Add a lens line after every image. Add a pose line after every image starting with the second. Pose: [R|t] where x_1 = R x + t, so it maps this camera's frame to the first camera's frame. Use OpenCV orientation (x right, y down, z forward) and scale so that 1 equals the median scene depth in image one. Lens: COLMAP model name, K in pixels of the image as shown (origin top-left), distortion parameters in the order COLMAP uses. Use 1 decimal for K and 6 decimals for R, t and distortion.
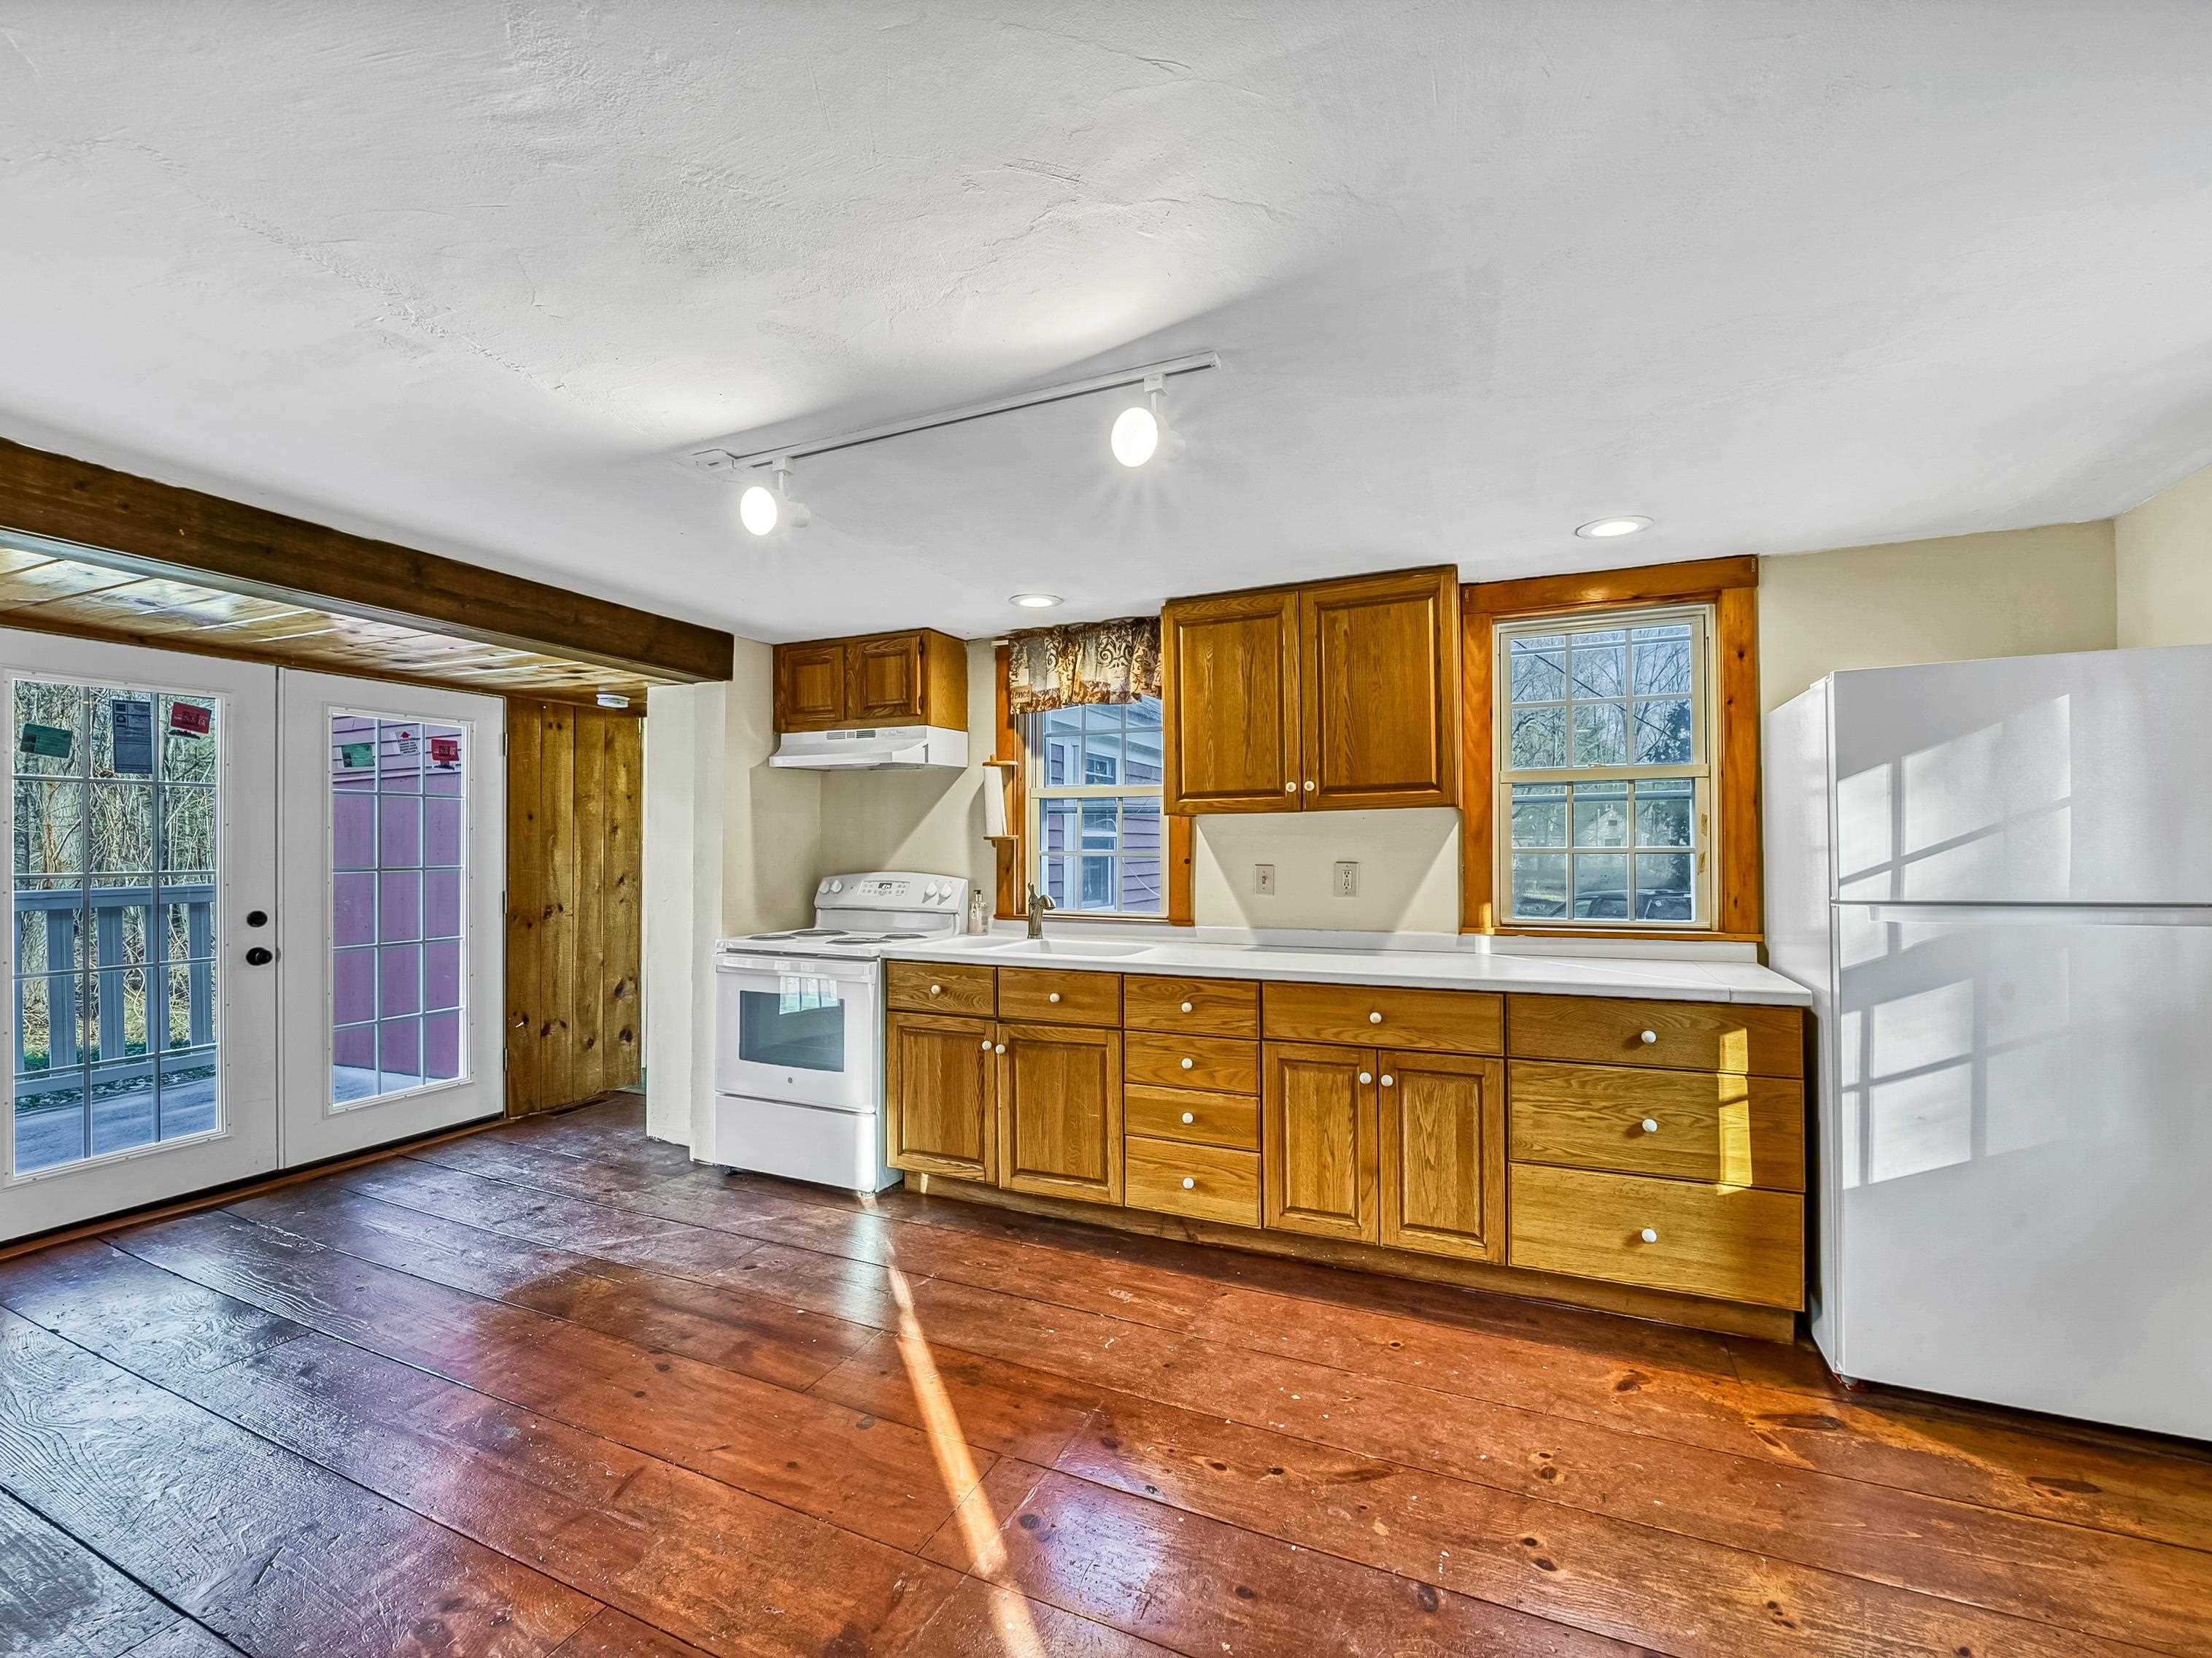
lens RADIAL K [[943.7, 0, 1109.6], [0, 943.7, 838.7], [0, 0, 1]] dist [-0.010661, -0.000259]
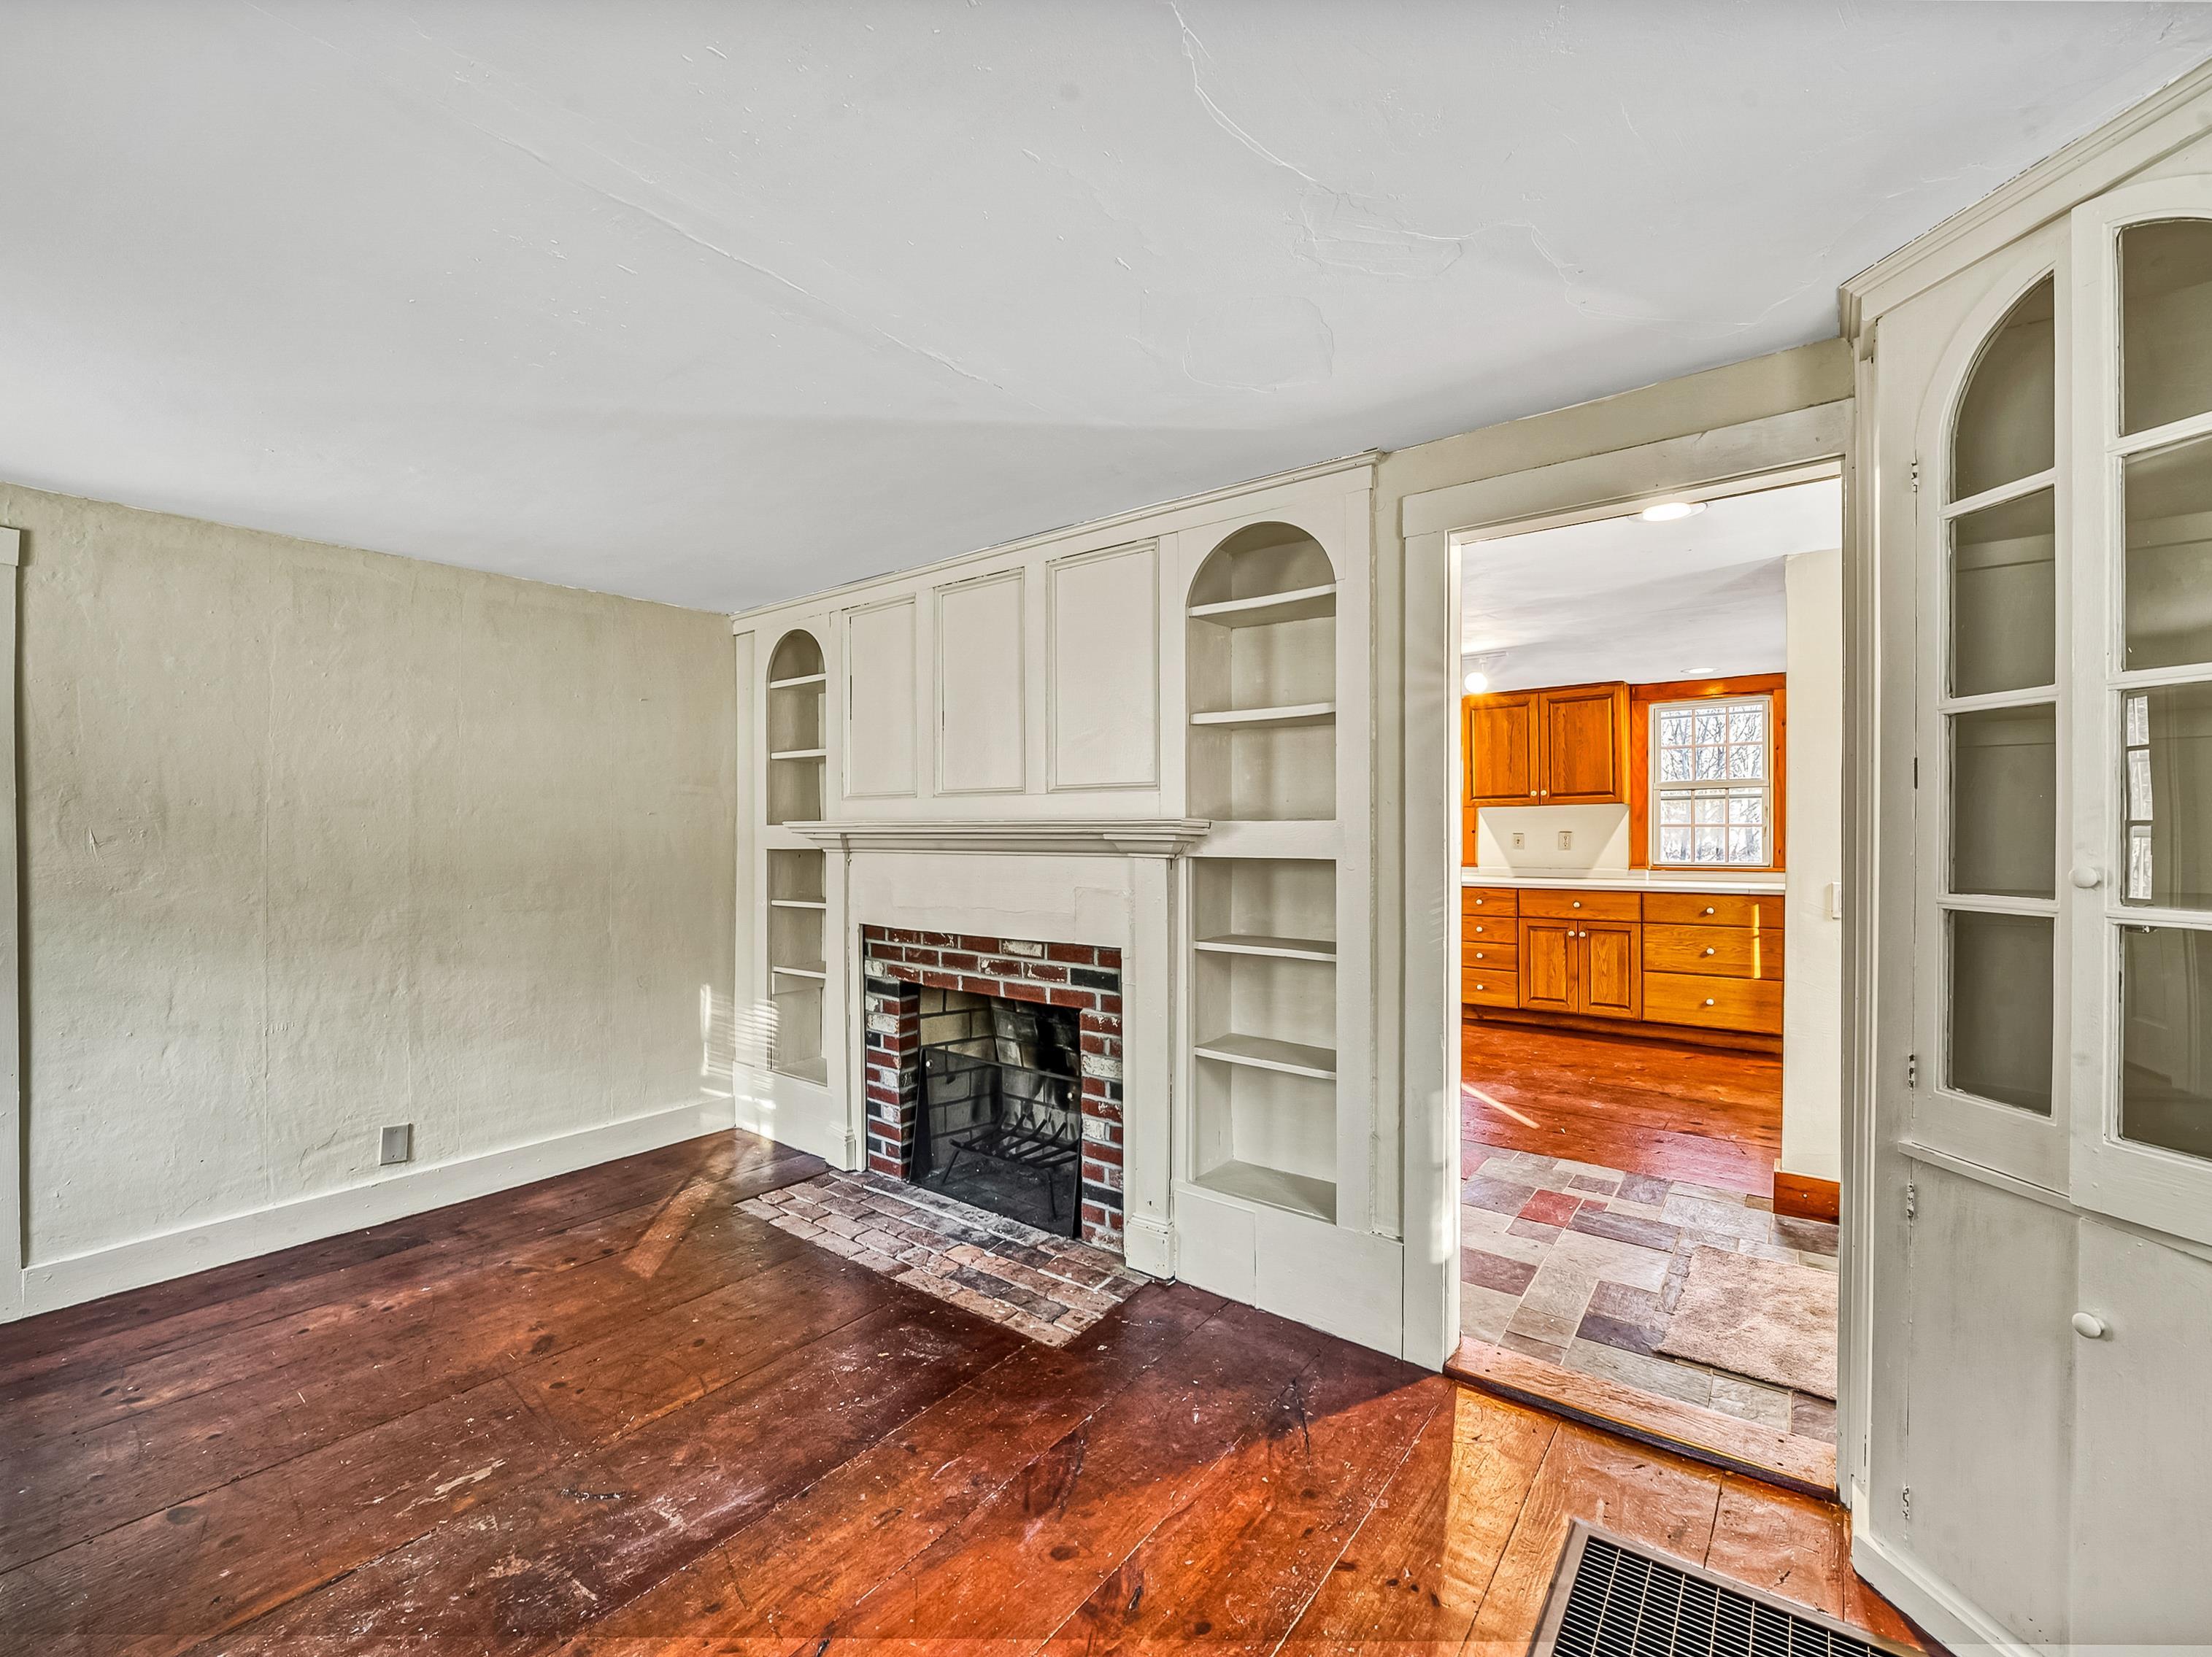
lens RADIAL K [[927.3, 0, 1138.9], [0, 927.3, 831.0], [0, 0, 1]] dist [-0.001292, -0.000243]
pose [[0.978511, 0.001458, -0.206191, -0.217762], [0.000662, 0.999948, 0.010211, 0.003580], [0.206195, -0.010128, 0.978458, -1.076430]]
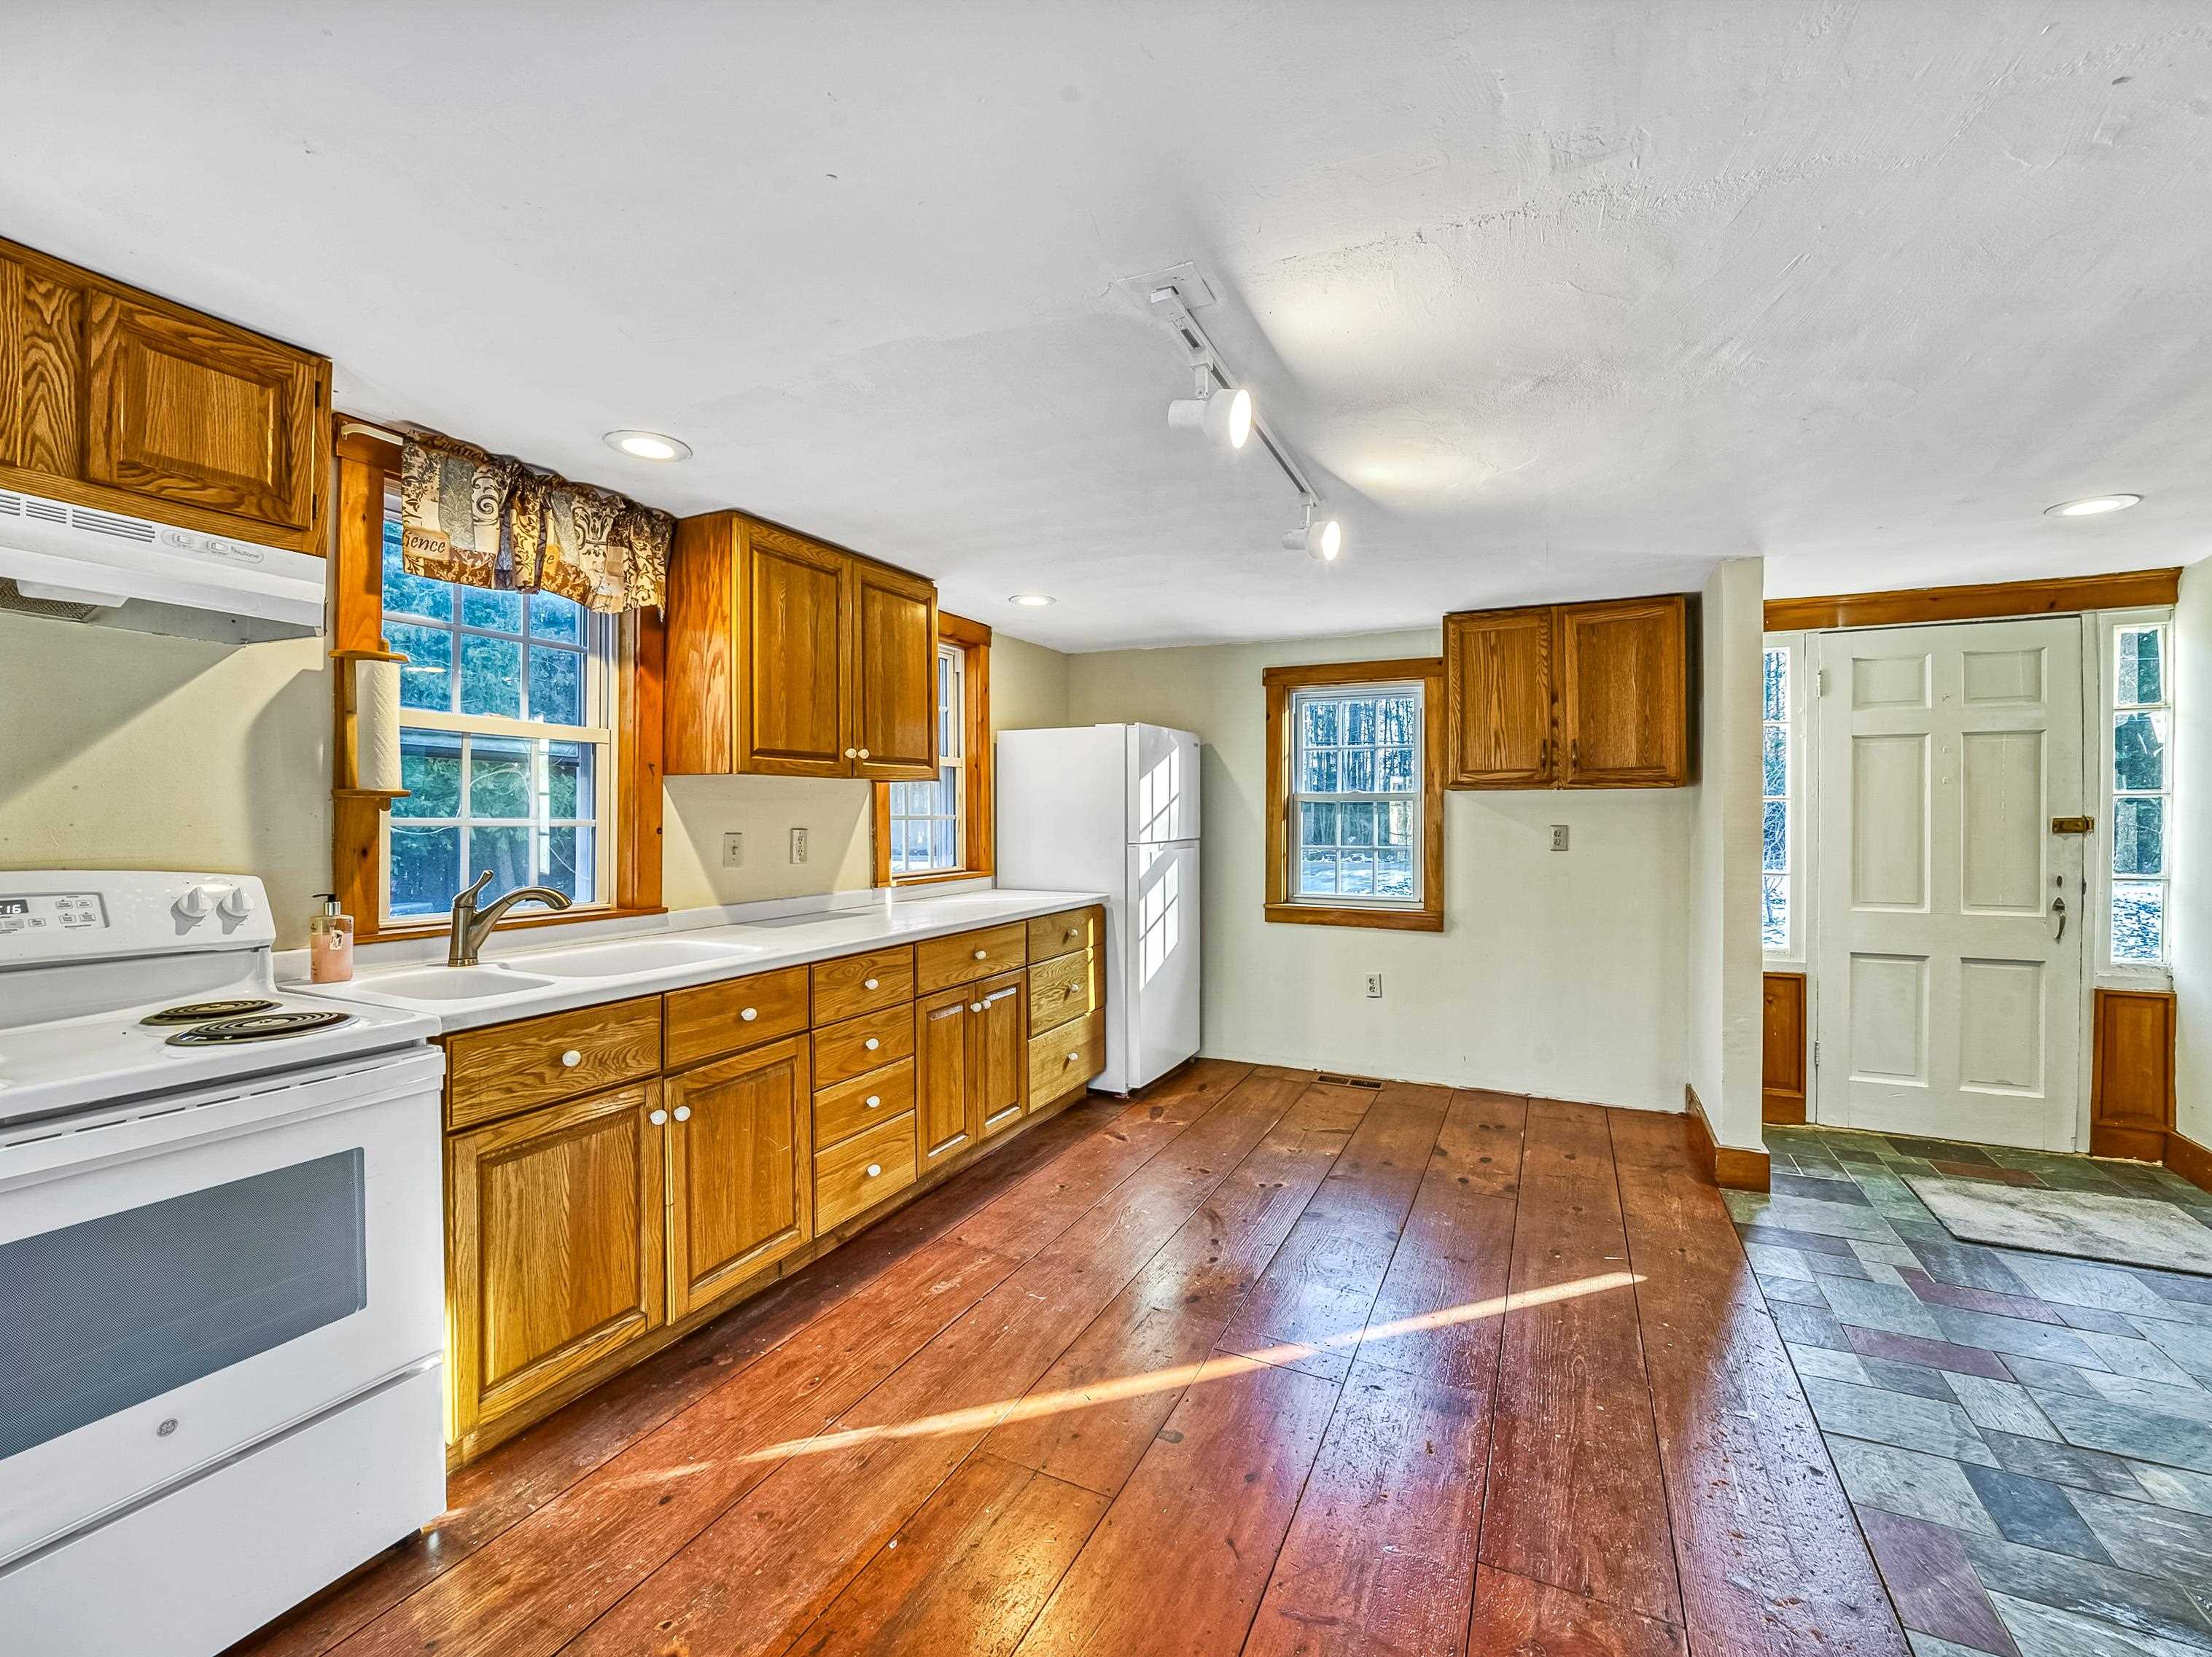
lens RADIAL K [[932.7, 0, 1106.9], [0, 932.7, 818.8], [0, 0, 1]] dist [-0.001889, 0.000048]
pose [[0.033755, -0.003755, 0.999423, -0.801032], [-0.011995, 0.999919, 0.004162, 0.007363], [-0.999358, -0.012129, 0.033707, 0.708011]]
